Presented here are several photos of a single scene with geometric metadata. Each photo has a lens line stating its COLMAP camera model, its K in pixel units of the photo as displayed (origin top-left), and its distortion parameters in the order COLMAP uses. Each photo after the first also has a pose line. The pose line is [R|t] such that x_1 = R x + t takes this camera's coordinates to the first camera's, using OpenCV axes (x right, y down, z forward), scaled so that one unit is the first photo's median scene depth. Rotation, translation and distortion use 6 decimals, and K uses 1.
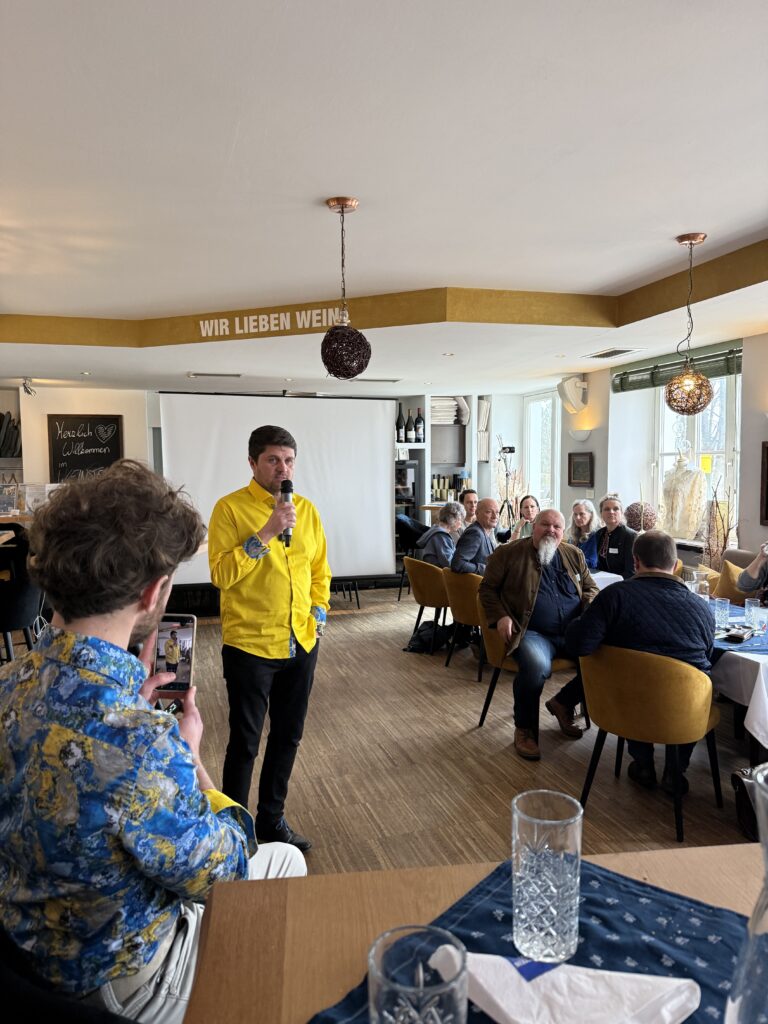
lens RADIAL K [[719.1, 0, 384.0], [0, 719.1, 512.0], [0, 0, 1]] dist [0.112899, -0.220508]
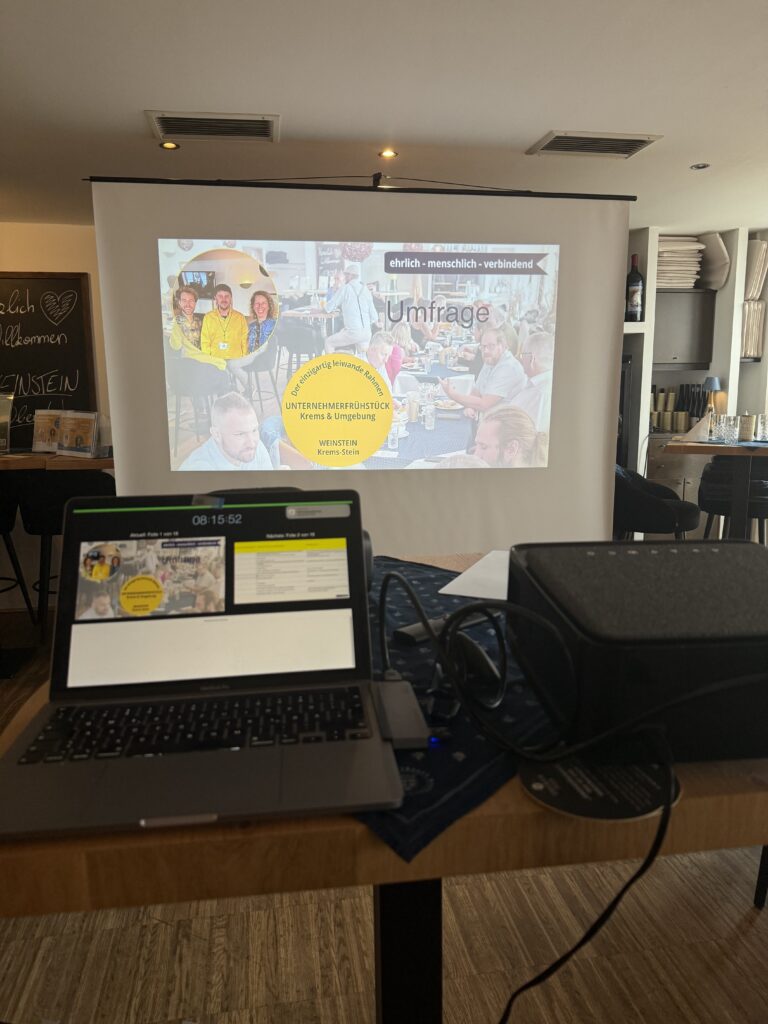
lens RADIAL K [[719.1, 0, 384.0], [0, 719.1, 512.0], [0, 0, 1]] dist [0.112899, -0.220508]
pose [[0.989746, 0.019205, -0.141542, -0.095229], [-0.005425, 0.995260, 0.097103, -0.014982], [0.142736, -0.095339, 0.985158, 0.774042]]
